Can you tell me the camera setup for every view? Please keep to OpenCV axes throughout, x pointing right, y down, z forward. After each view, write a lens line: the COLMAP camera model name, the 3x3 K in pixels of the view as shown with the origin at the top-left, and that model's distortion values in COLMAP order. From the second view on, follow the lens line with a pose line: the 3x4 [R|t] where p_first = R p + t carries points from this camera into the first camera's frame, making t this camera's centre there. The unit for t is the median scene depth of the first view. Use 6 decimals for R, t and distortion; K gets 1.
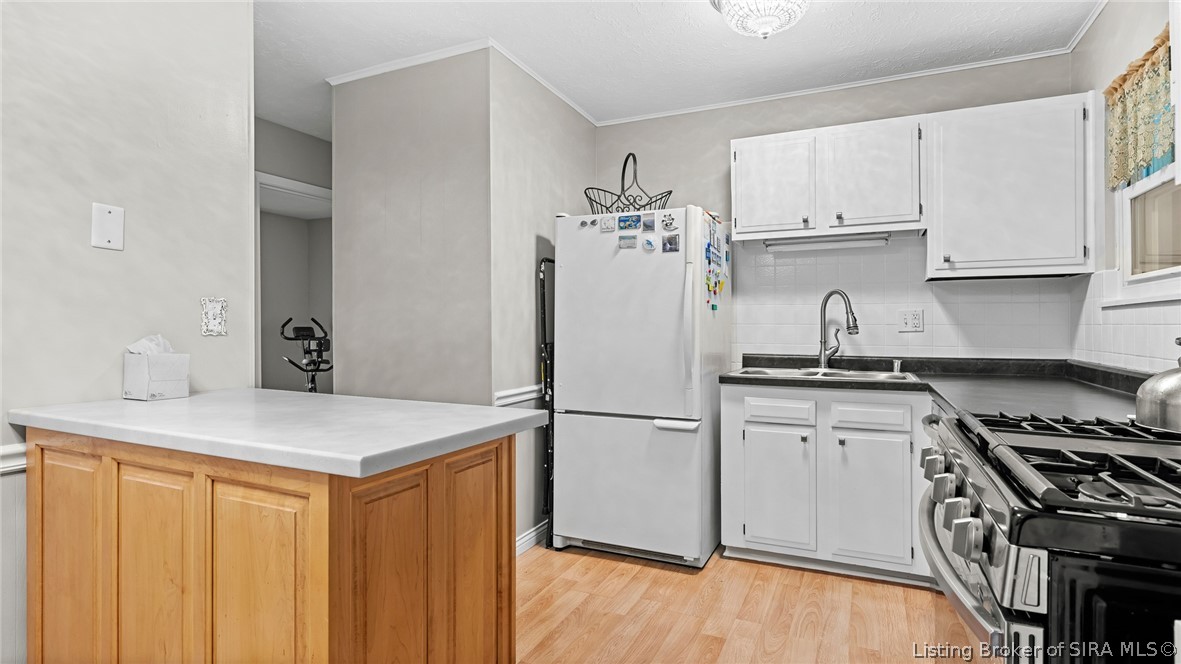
lens RADIAL K [[601.5, 0, 586.8], [0, 601.5, 329.2], [0, 0, 1]] dist [0.001242, -0.000061]
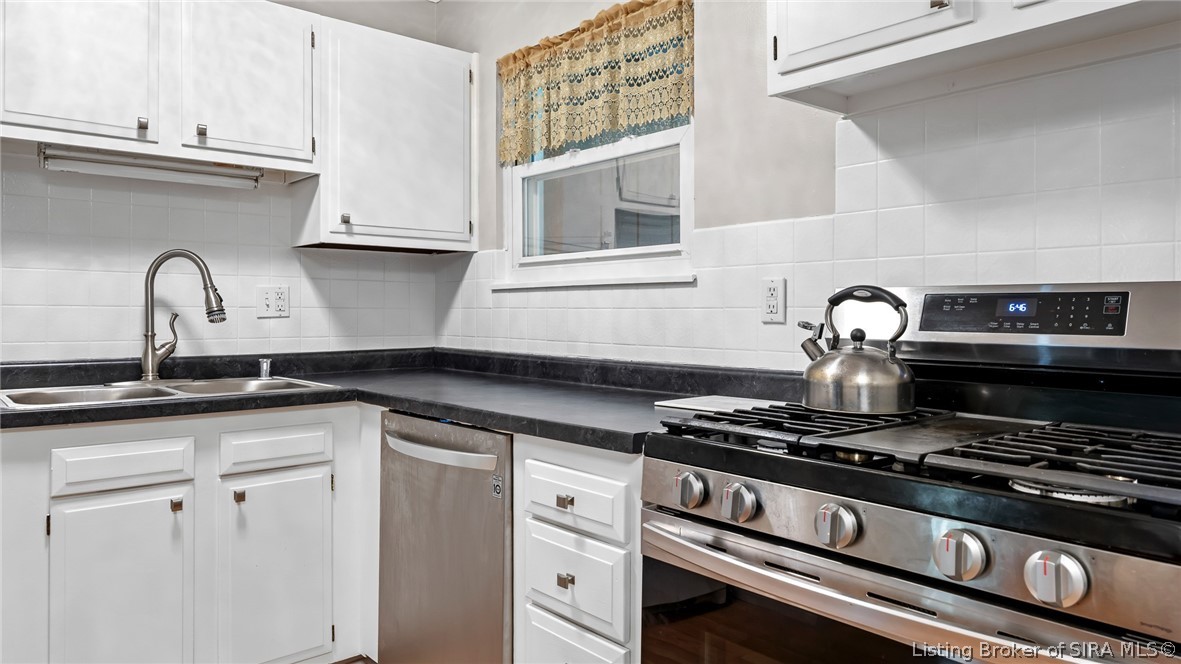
lens RADIAL K [[780.2, 0, 596.2], [0, 780.2, 307.5], [0, 0, 1]] dist [0.000459, -0.001475]
pose [[0.397749, 0.004134, 0.917485, -0.152886], [0.002296, 0.999982, -0.005501, -0.001628], [-0.917492, 0.004295, 0.397732, 0.314114]]
